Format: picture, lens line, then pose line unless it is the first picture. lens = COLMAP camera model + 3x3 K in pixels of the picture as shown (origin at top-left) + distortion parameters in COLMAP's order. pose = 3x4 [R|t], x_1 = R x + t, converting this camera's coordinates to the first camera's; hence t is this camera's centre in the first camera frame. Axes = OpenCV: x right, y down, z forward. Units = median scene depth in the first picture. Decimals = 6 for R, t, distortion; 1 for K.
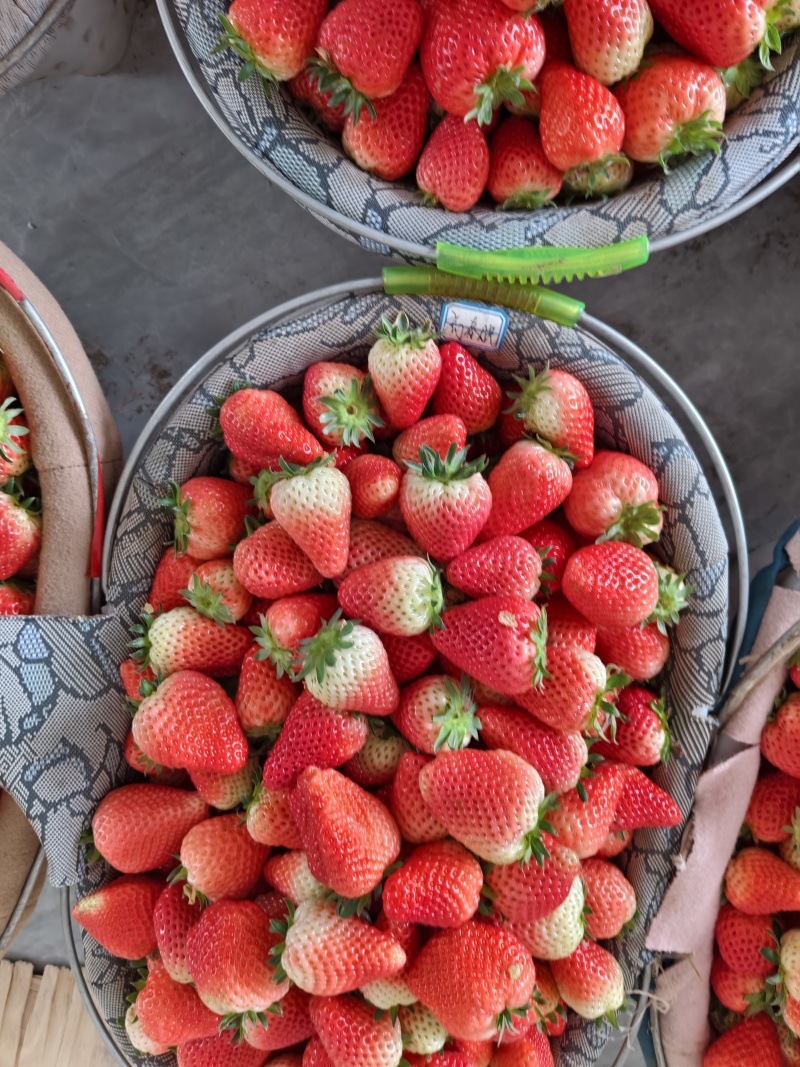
lens RADIAL K [[794.6, 0, 400.0], [0, 794.6, 533.5], [0, 0, 1]] dist [0.078855, -0.148395]
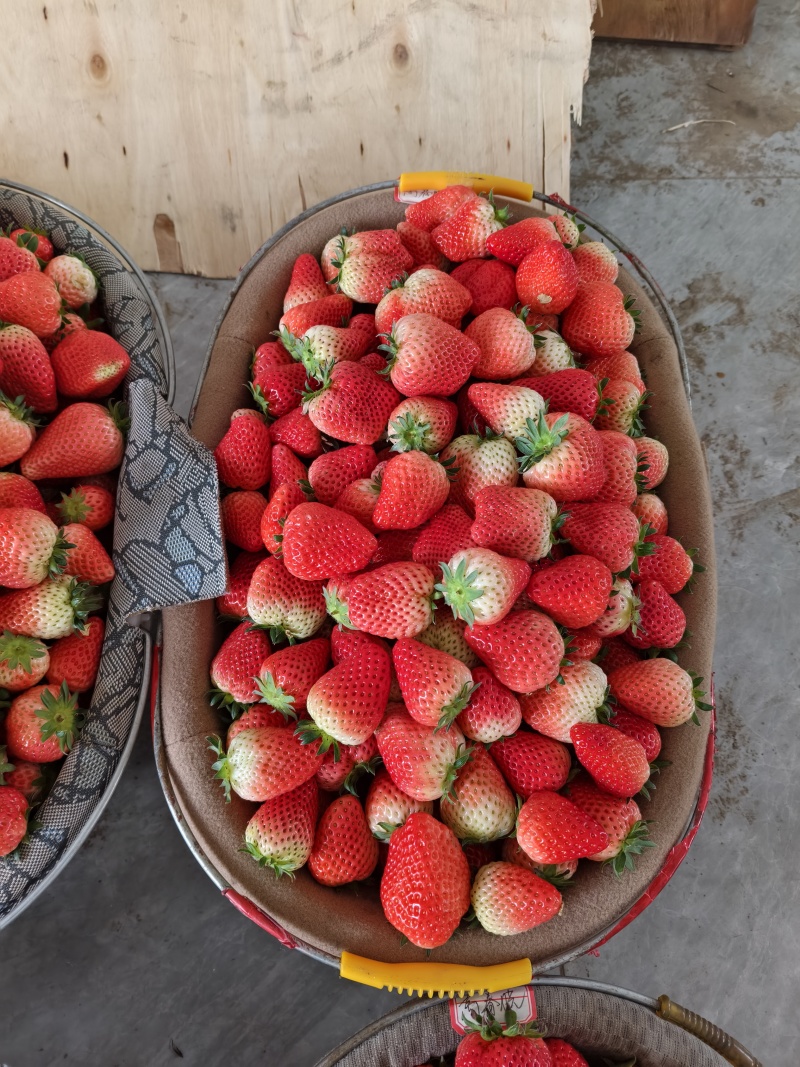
lens RADIAL K [[794.6, 0, 400.0], [0, 794.6, 533.5], [0, 0, 1]] dist [0.078855, -0.148395]
pose [[-0.974532, 0.207838, -0.084206, -0.667687], [-0.218186, -0.965523, 0.141986, -0.029331], [-0.051793, 0.156743, 0.986280, -0.150627]]
